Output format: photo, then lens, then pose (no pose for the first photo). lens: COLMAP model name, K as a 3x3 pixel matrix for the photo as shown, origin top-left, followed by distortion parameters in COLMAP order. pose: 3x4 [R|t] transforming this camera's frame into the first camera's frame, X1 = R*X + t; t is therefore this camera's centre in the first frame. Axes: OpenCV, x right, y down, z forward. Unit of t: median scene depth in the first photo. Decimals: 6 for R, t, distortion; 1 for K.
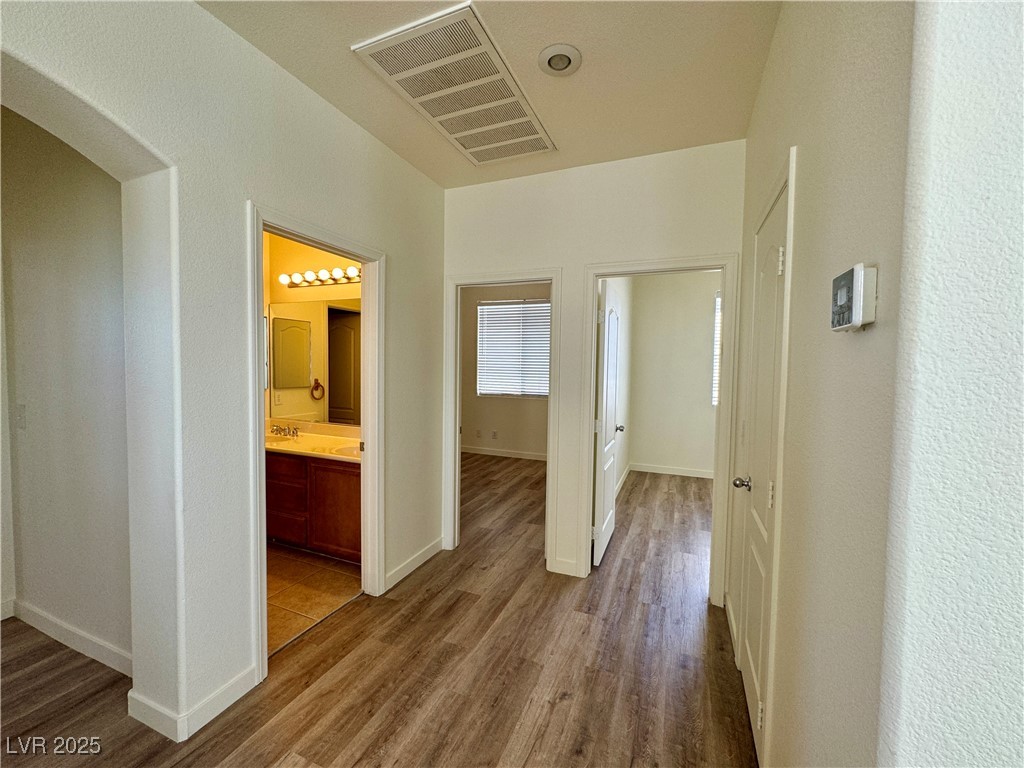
lens RADIAL K [[409.4, 0, 512.0], [0, 409.4, 384.0], [0, 0, 1]] dist [-0.001519, 0.000046]
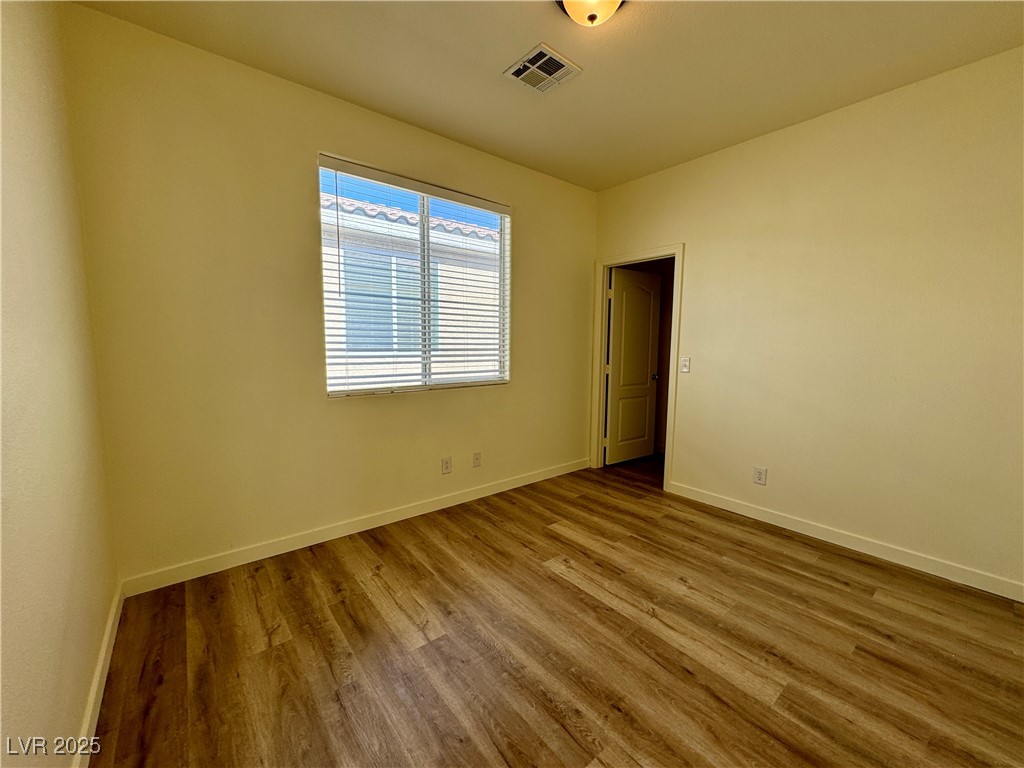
lens RADIAL K [[409.4, 0, 512.0], [0, 409.4, 384.0], [0, 0, 1]] dist [-0.001519, 0.000046]
pose [[0.475776, -0.100920, 0.873758, 0.203638], [0.036266, 0.994802, 0.095153, 0.000196], [-0.878819, -0.013584, 0.476962, 0.693749]]
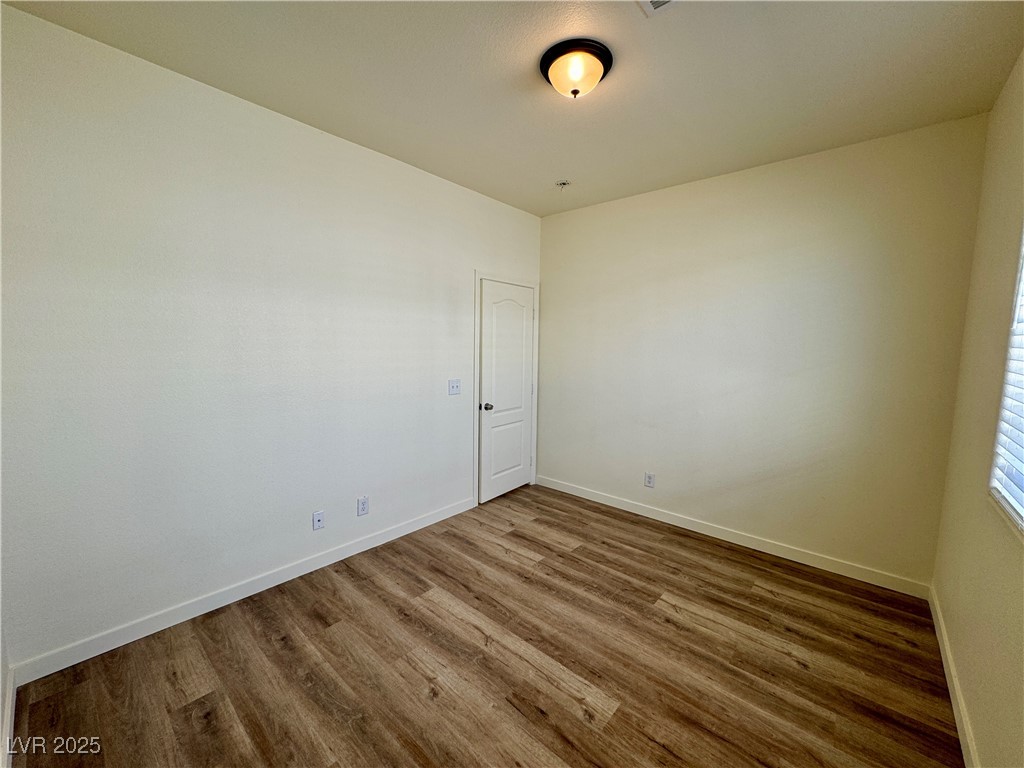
lens RADIAL K [[409.4, 0, 512.0], [0, 409.4, 384.0], [0, 0, 1]] dist [-0.001519, 0.000046]
pose [[-0.321624, 0.077523, -0.943689, 1.066994], [-0.063487, 0.992634, 0.103181, -0.041162], [0.944737, 0.093098, -0.314333, 0.917500]]
